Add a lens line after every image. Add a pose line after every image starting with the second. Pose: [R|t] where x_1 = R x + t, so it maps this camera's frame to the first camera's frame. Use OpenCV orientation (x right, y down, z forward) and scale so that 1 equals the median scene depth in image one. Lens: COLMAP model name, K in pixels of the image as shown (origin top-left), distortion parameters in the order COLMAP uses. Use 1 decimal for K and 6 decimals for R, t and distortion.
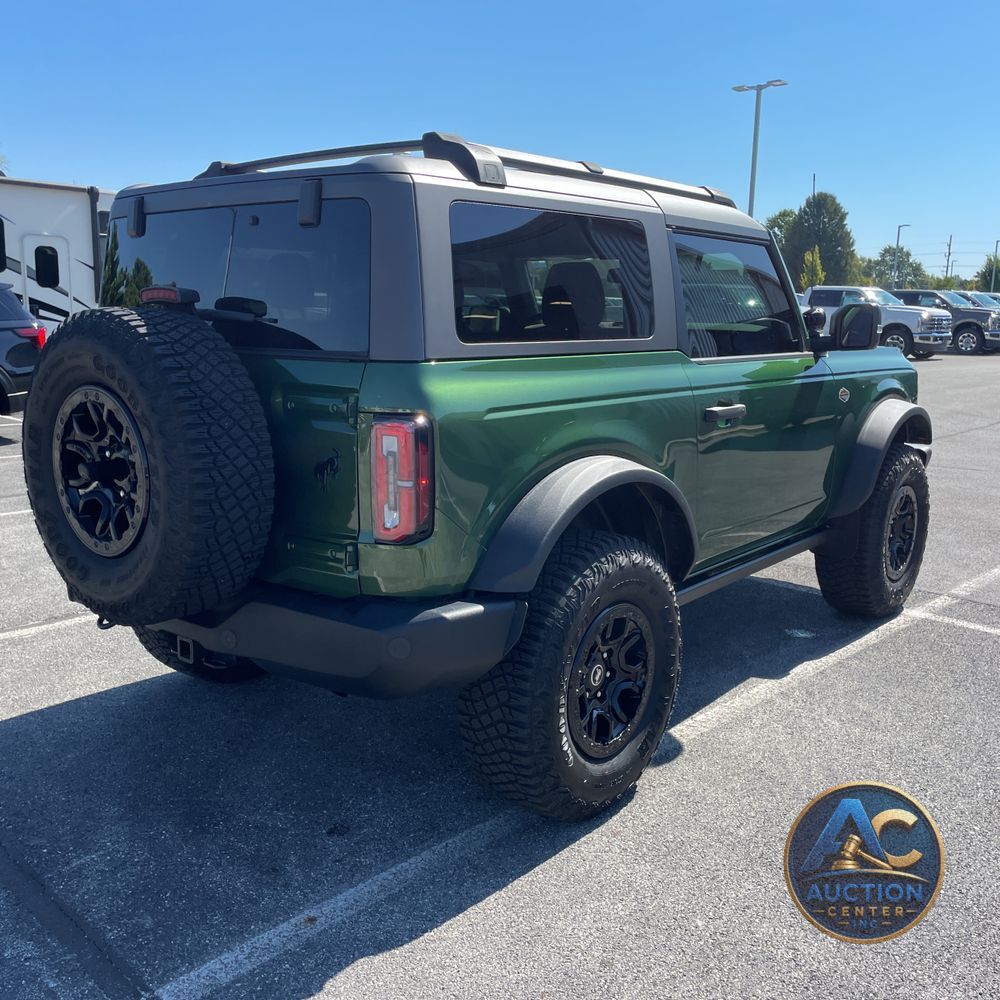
lens RADIAL K [[1009.8, 0, 494.4], [0, 1009.8, 500.8], [0, 0, 1]] dist [0.110559, -0.154242]
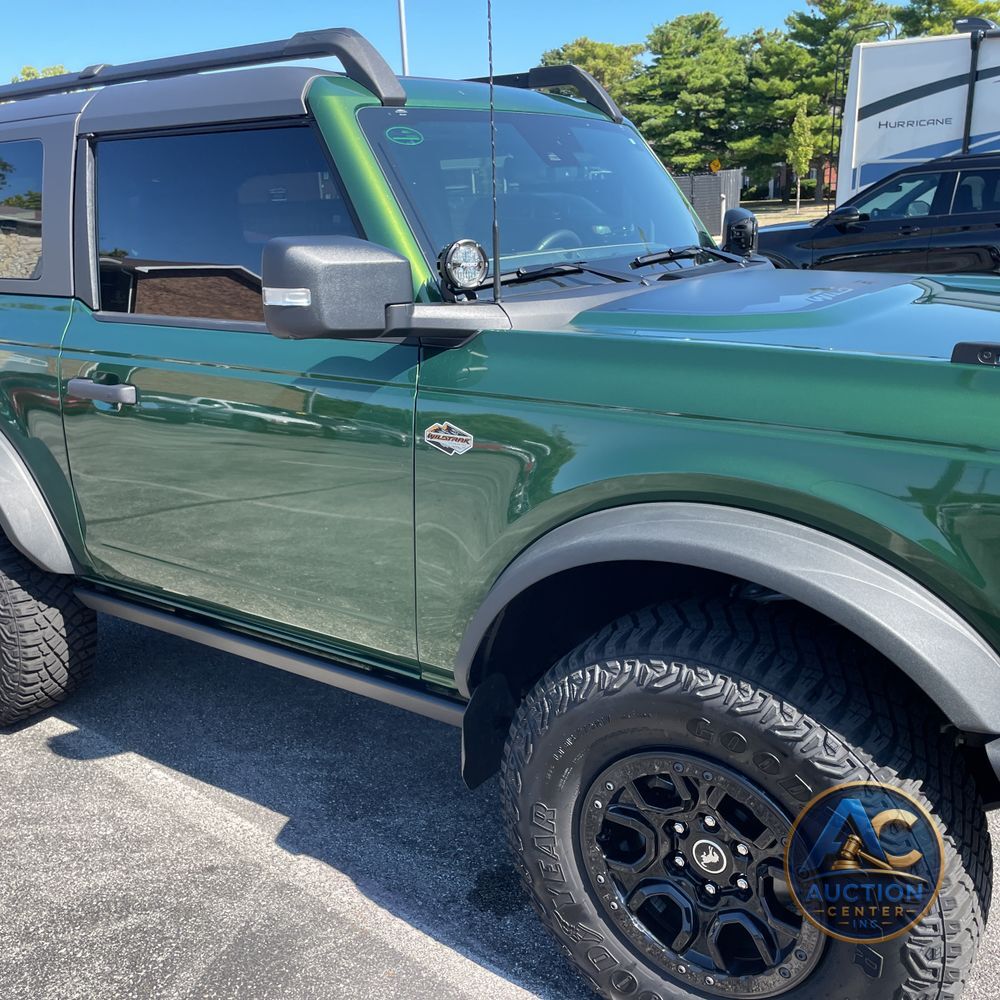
lens RADIAL K [[1005.9, 0, 496.8], [0, 1005.9, 491.2], [0, 0, 1]] dist [0.092338, -0.114240]
pose [[0.068666, 0.265834, -0.961570, 1.098606], [-0.147835, 0.955915, 0.253713, -0.278691], [0.986625, 0.124732, 0.104938, 1.374621]]
